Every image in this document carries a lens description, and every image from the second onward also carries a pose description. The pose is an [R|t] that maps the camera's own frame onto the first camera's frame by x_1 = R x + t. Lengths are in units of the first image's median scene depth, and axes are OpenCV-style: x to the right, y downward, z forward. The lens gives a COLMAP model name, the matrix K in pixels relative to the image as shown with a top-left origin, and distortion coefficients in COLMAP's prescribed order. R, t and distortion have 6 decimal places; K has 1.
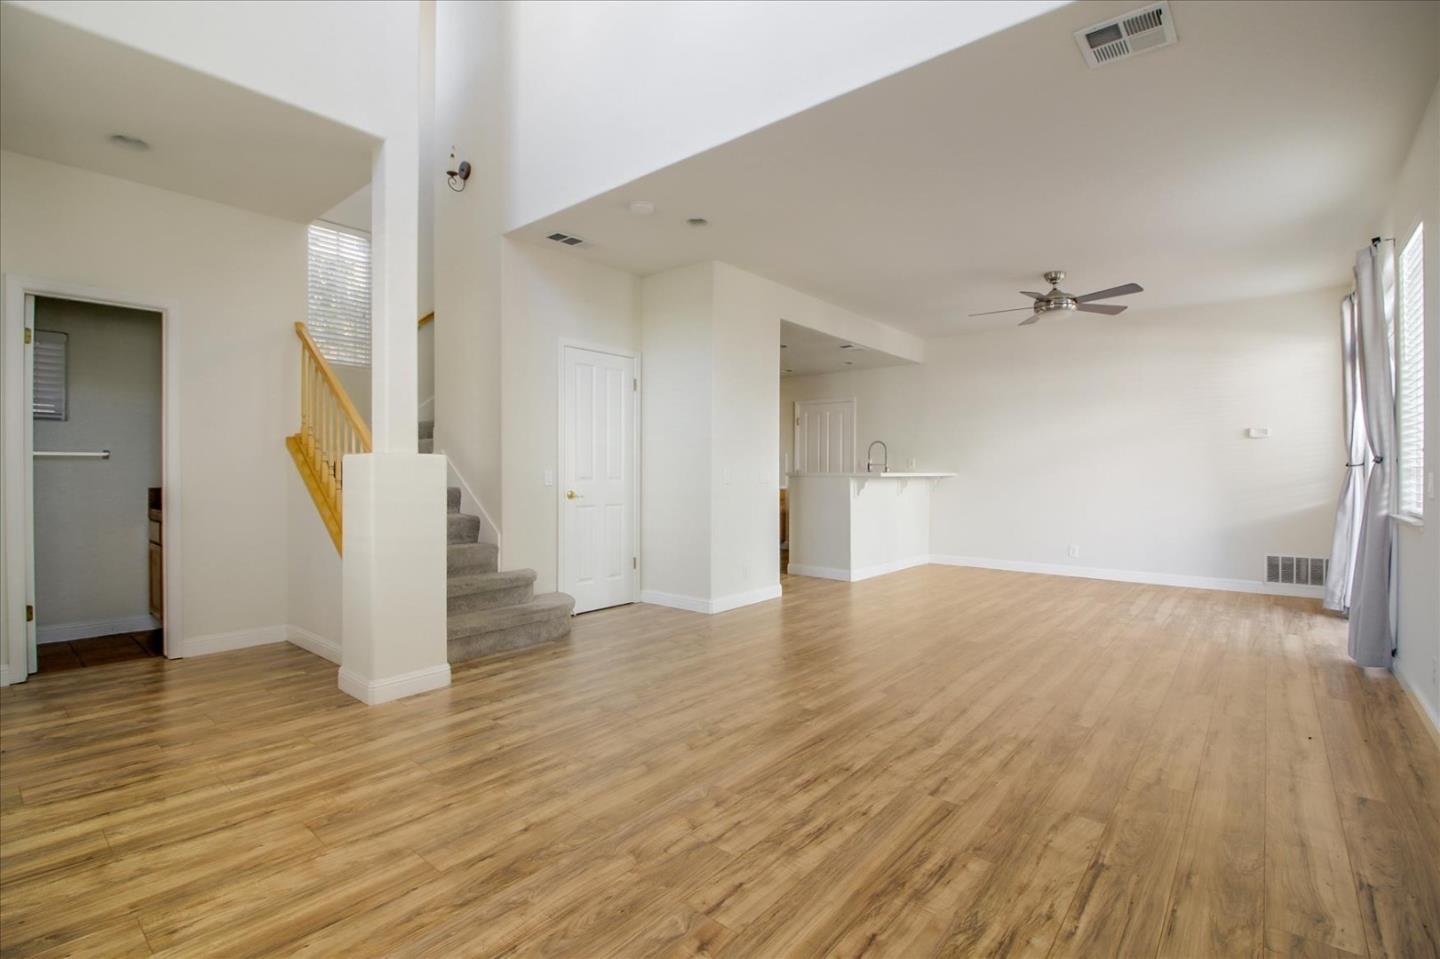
lens RADIAL K [[666.4, 0, 704.6], [0, 666.4, 473.7], [0, 0, 1]] dist [-0.013957, -0.000349]
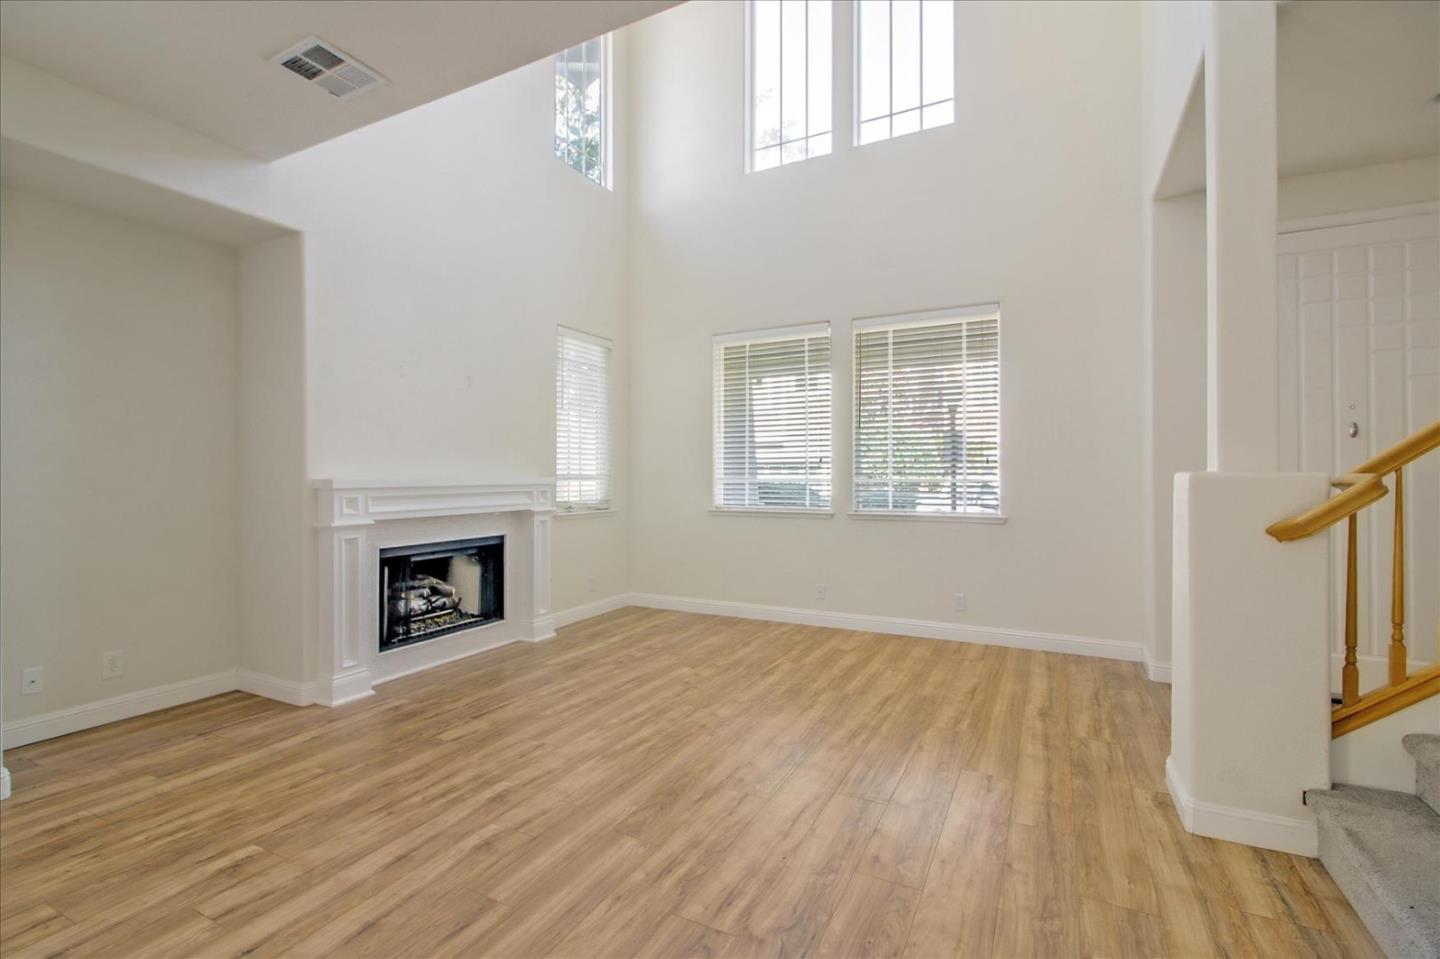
lens RADIAL K [[654.0, 0, 705.8], [0, 654.0, 473.2], [0, 0, 1]] dist [0.003963, -0.000464]
pose [[-0.975678, -0.000613, -0.219209, 0.268158], [-0.001002, 0.999998, 0.001661, -0.036044], [0.219208, 0.001841, -0.975676, 1.961894]]
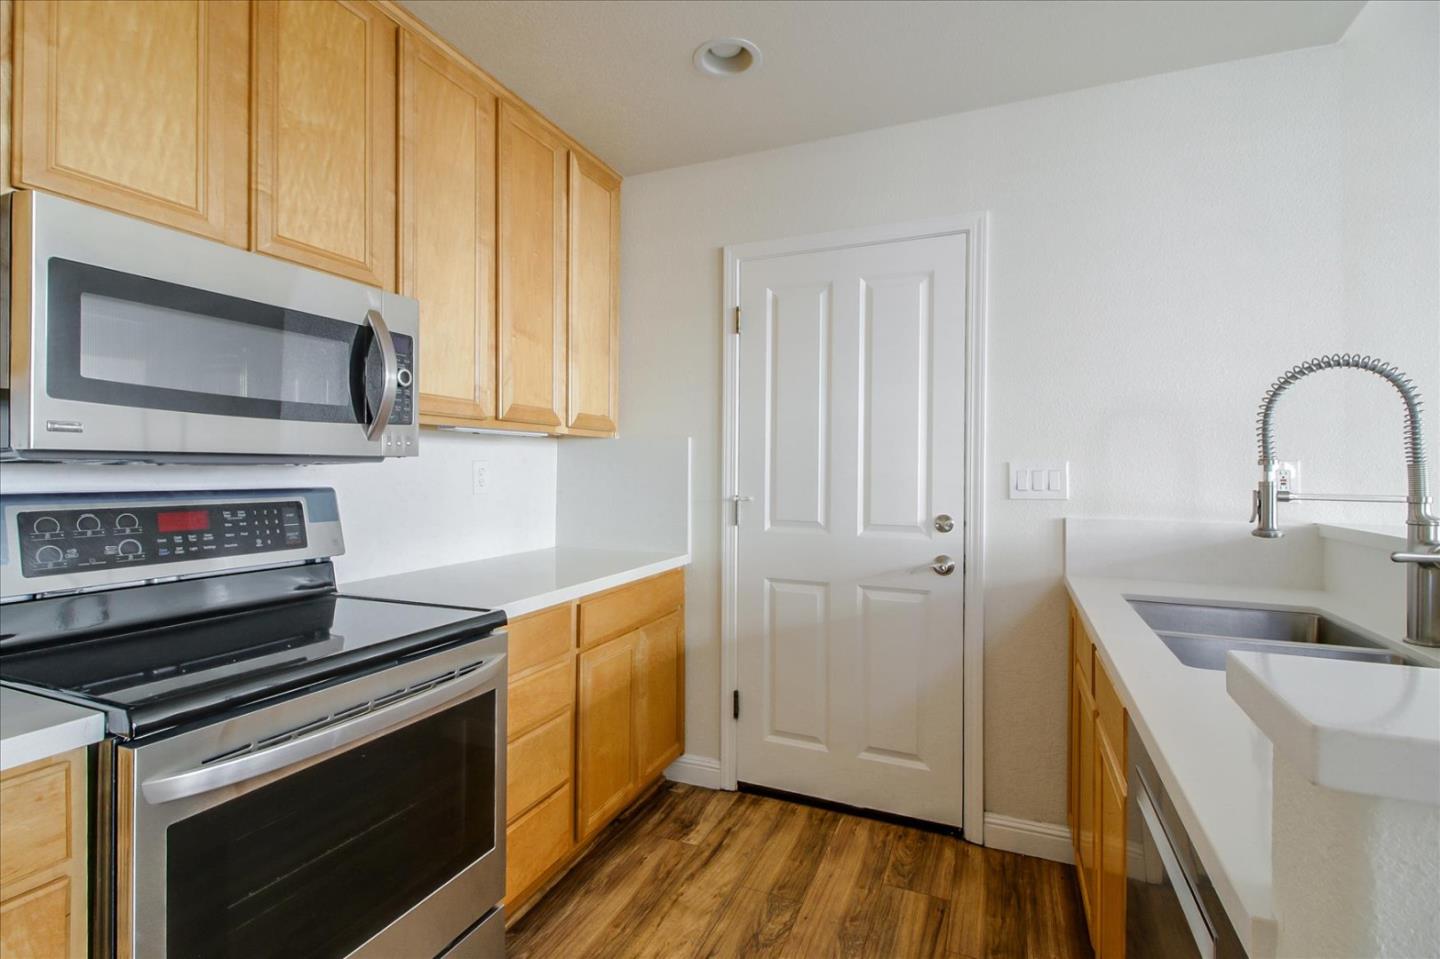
lens RADIAL K [[678.8, 0, 709.8], [0, 678.8, 468.3], [0, 0, 1]] dist [0.004536, -0.000743]
pose [[0.953240, 0.003783, 0.302189, 0.158650], [-0.002953, 0.999991, -0.003202, -0.057304], [-0.302199, 0.002160, 0.953243, 2.577823]]
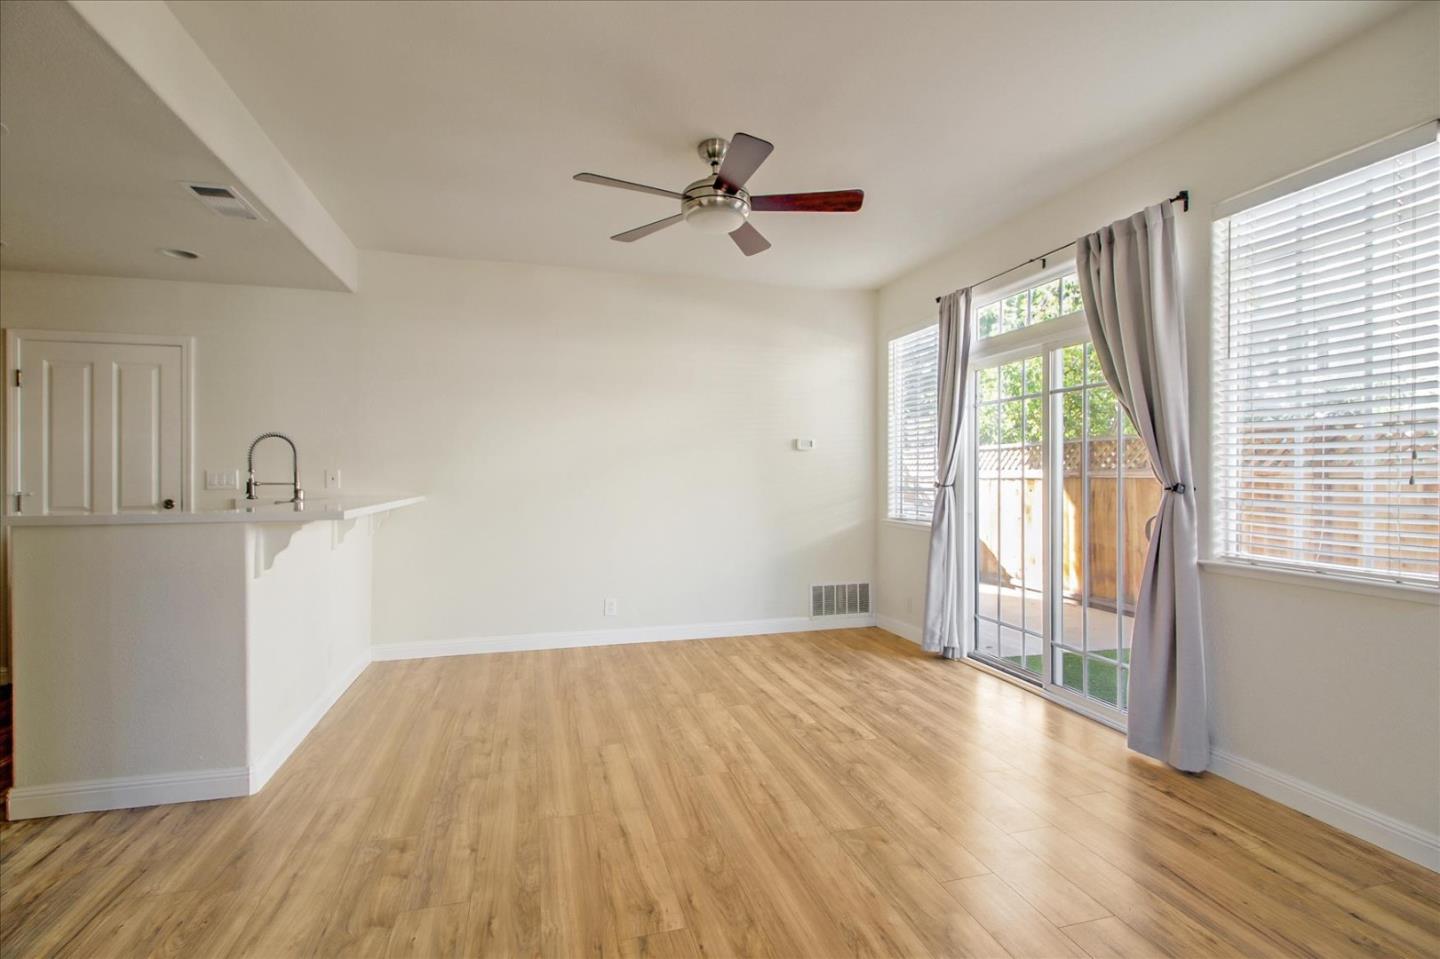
lens RADIAL K [[661.6, 0, 712.0], [0, 661.6, 476.6], [0, 0, 1]] dist [0.001995, -0.000350]
pose [[0.558532, -0.006362, 0.829458, 0.130258], [0.004385, 0.999979, 0.004717, -0.055818], [-0.829471, 0.001003, 0.558548, 1.402682]]
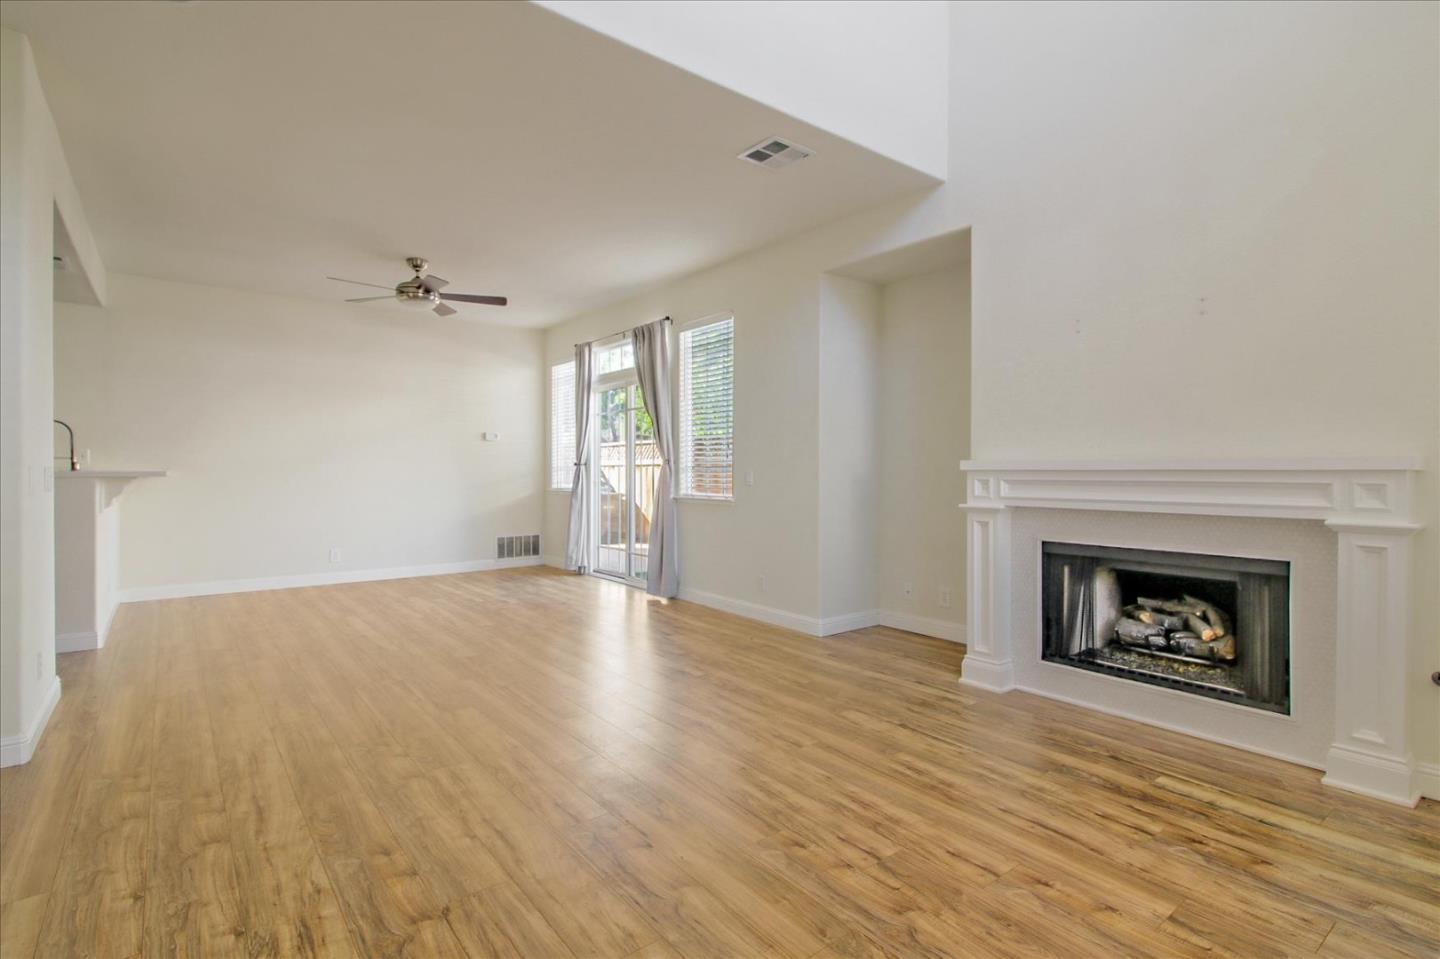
lens RADIAL K [[699.6, 0, 722.2], [0, 699.6, 475.9], [0, 0, 1]] dist [0.007862, -0.000810]
pose [[0.194010, -0.010578, 0.980942, -0.761742], [0.001557, 0.999944, 0.010475, -0.006785], [-0.980998, -0.000505, 0.194016, 0.763661]]
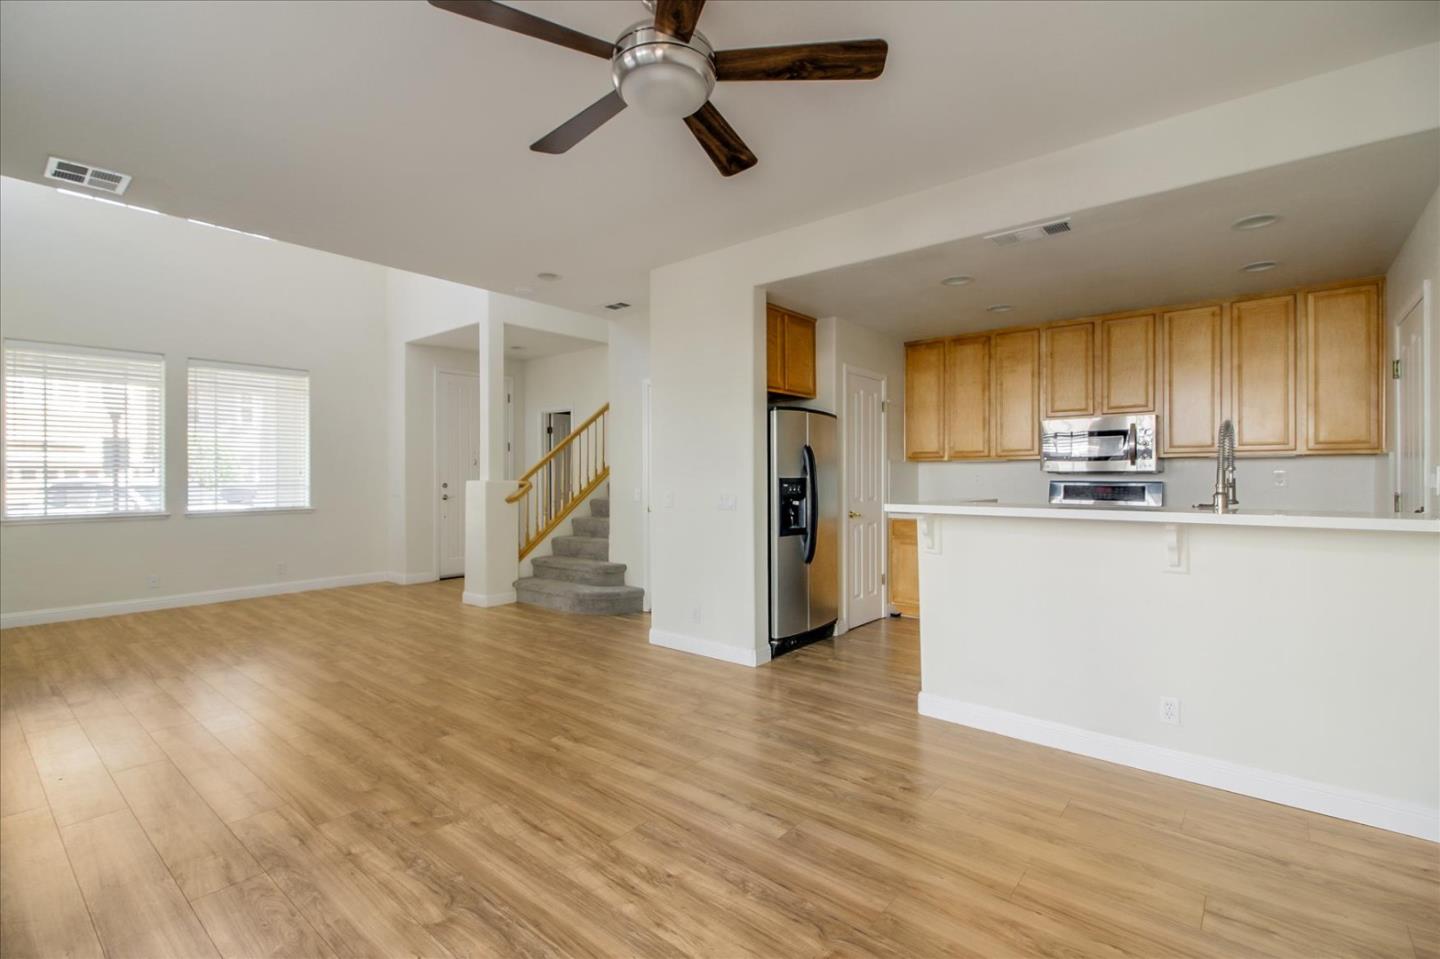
lens RADIAL K [[650.9, 0, 712.4], [0, 650.9, 478.7], [0, 0, 1]] dist [0.003672, -0.000440]
pose [[0.009952, 0.003599, -0.999944, 1.811295], [-0.000128, 0.999994, 0.003598, -0.052078], [0.999950, 0.000092, 0.009953, 2.077135]]
